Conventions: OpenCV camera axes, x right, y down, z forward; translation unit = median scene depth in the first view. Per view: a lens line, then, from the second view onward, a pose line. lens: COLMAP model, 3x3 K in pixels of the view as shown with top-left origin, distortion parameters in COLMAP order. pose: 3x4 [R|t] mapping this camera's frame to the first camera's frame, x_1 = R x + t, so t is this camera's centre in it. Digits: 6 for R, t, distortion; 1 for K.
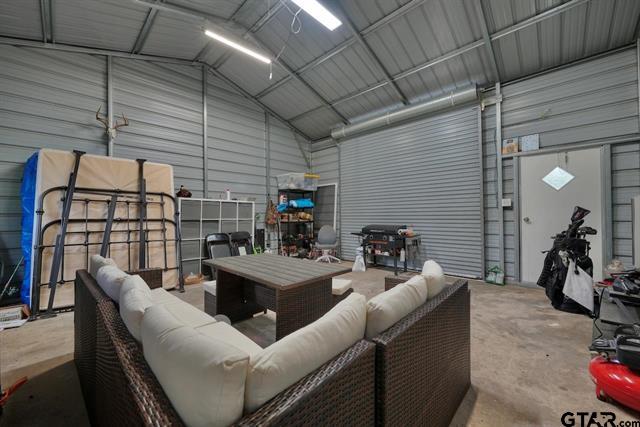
lens RADIAL K [[242.8, 0, 325.3], [0, 242.8, 214.1], [0, 0, 1]] dist [-0.015610, -0.000043]
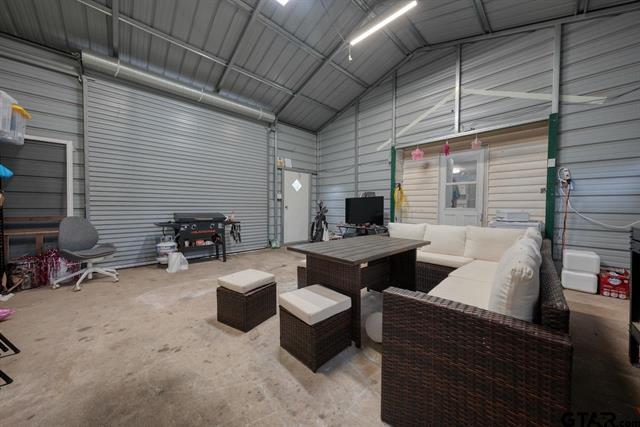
lens RADIAL K [[217.0, 0, 325.3], [0, 217.0, 212.5], [0, 0, 1]] dist [0.002071, 0.000209]
pose [[0.062138, -0.018068, 0.997904, -0.636172], [-0.016683, 0.999678, 0.019139, 0.024637], [-0.997928, -0.017838, 0.061816, 0.565912]]
